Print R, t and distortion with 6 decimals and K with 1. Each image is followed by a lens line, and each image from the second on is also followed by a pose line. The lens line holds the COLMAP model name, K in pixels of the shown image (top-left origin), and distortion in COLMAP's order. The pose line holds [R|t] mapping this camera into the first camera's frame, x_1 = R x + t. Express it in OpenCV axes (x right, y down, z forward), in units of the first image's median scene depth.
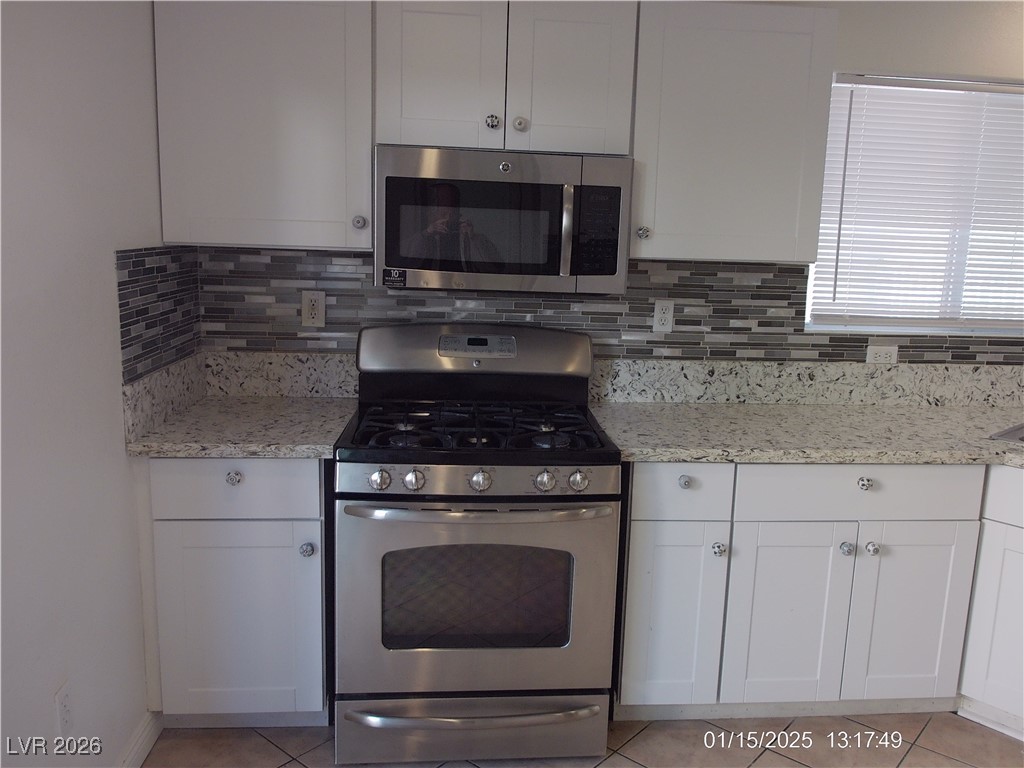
lens RADIAL K [[836.4, 0, 529.2], [0, 836.4, 377.0], [0, 0, 1]] dist [0.025210, -0.057734]
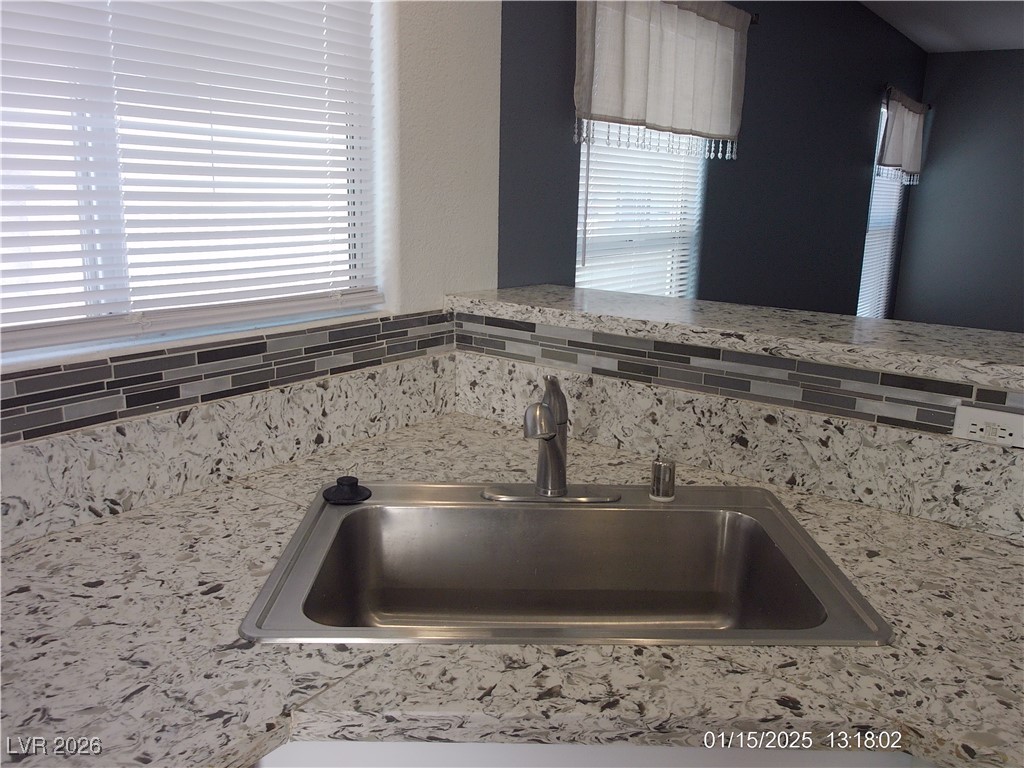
lens RADIAL K [[836.4, 0, 538.6], [0, 836.4, 386.4], [0, 0, 1]] dist [0.025210, -0.057734]
pose [[0.637276, -0.187672, 0.747434, 0.369616], [0.117443, 0.982216, 0.146488, -0.086928], [-0.761634, -0.005573, 0.647984, 0.643936]]
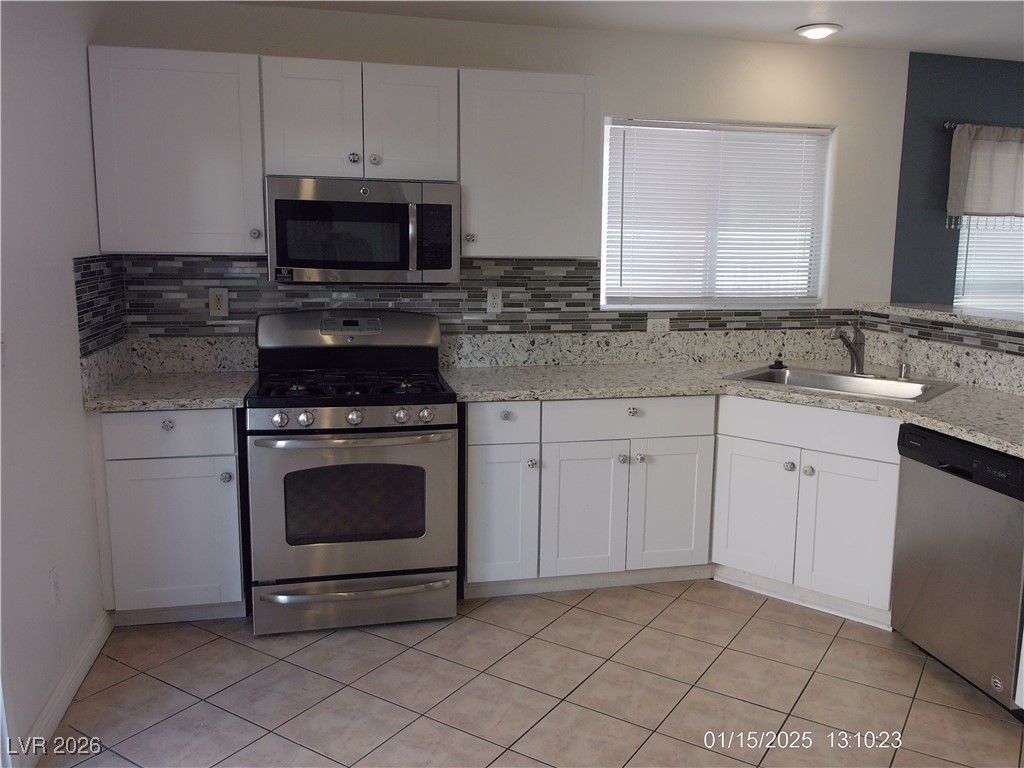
lens RADIAL K [[836.4, 0, 531.9], [0, 836.4, 378.6], [0, 0, 1]] dist [0.025210, -0.057734]
pose [[0.990085, -0.041040, 0.134341, 0.042313], [0.041982, 0.999110, -0.004185, 0.066476], [-0.134049, 0.009783, 0.990926, -0.361286]]
